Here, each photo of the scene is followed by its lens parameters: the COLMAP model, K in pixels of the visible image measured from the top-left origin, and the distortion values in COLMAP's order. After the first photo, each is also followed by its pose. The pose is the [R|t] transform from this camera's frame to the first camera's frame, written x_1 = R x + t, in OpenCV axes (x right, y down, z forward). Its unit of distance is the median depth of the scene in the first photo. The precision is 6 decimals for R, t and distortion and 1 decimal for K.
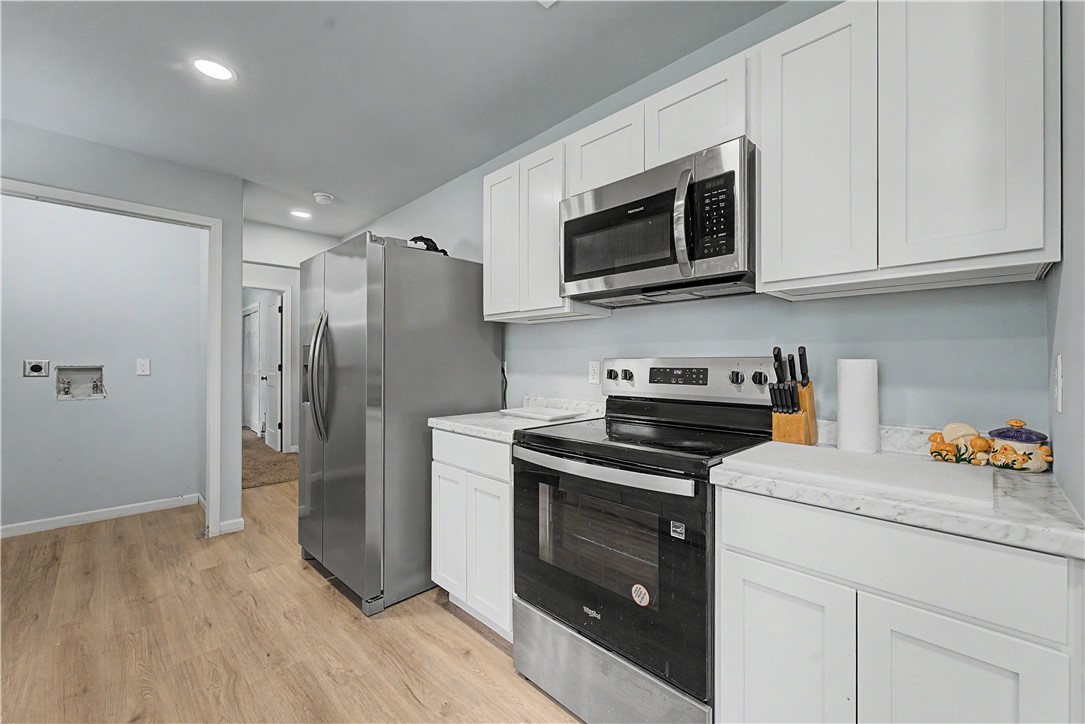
lens RADIAL K [[436.4, 0, 542.5], [0, 436.4, 362.0], [0, 0, 1]] dist [0.000862, 0.000455]
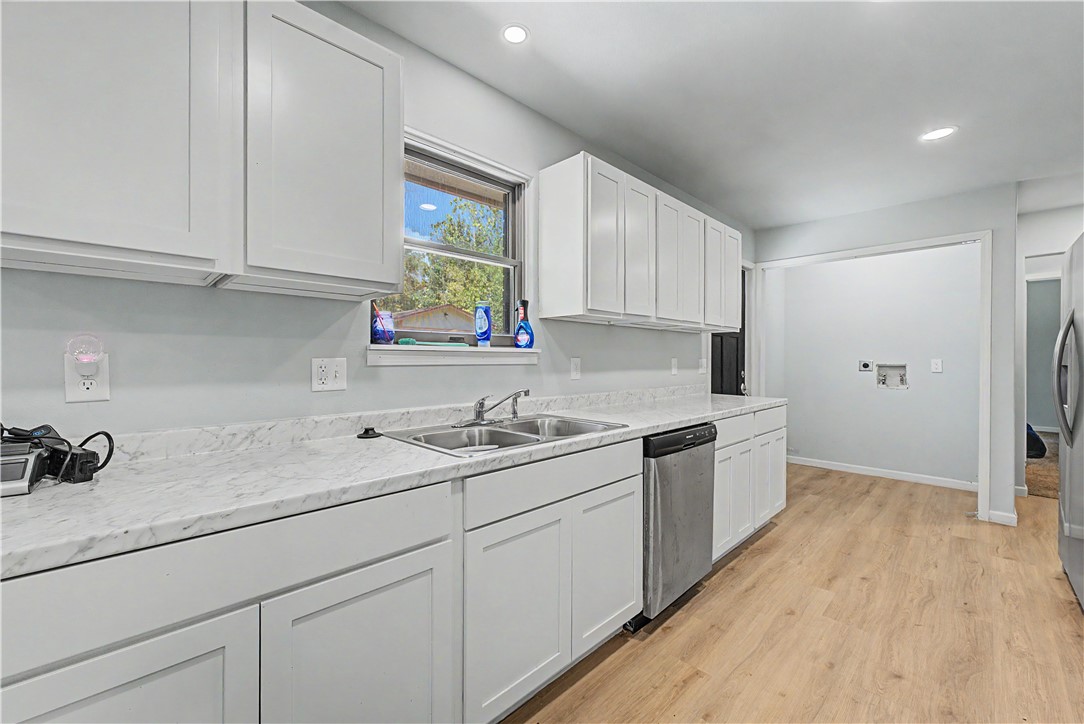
lens RADIAL K [[436.0, 0, 542.0], [0, 436.0, 362.0], [0, 0, 1]] dist [0.000862, 0.000455]
pose [[-0.009533, 0.003334, -0.999949, 0.445638], [-0.000732, 0.999994, 0.003341, -0.002127], [0.999954, 0.000763, -0.009531, -0.122933]]
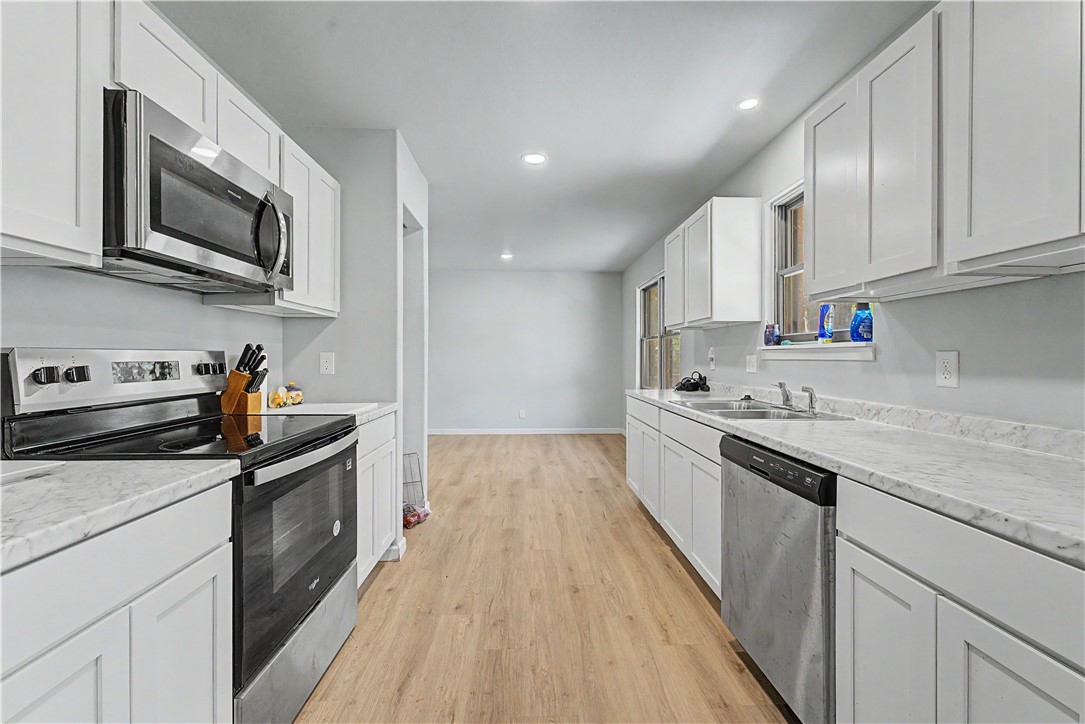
lens RADIAL K [[436.4, 0, 542.5], [0, 436.4, 362.0], [0, 0, 1]] dist [0.000862, 0.000455]
pose [[-0.731419, -0.009871, 0.681857, -0.634508], [-0.003301, 0.999935, 0.010934, 0.001930], [-0.681921, 0.005747, -0.731403, 0.848525]]
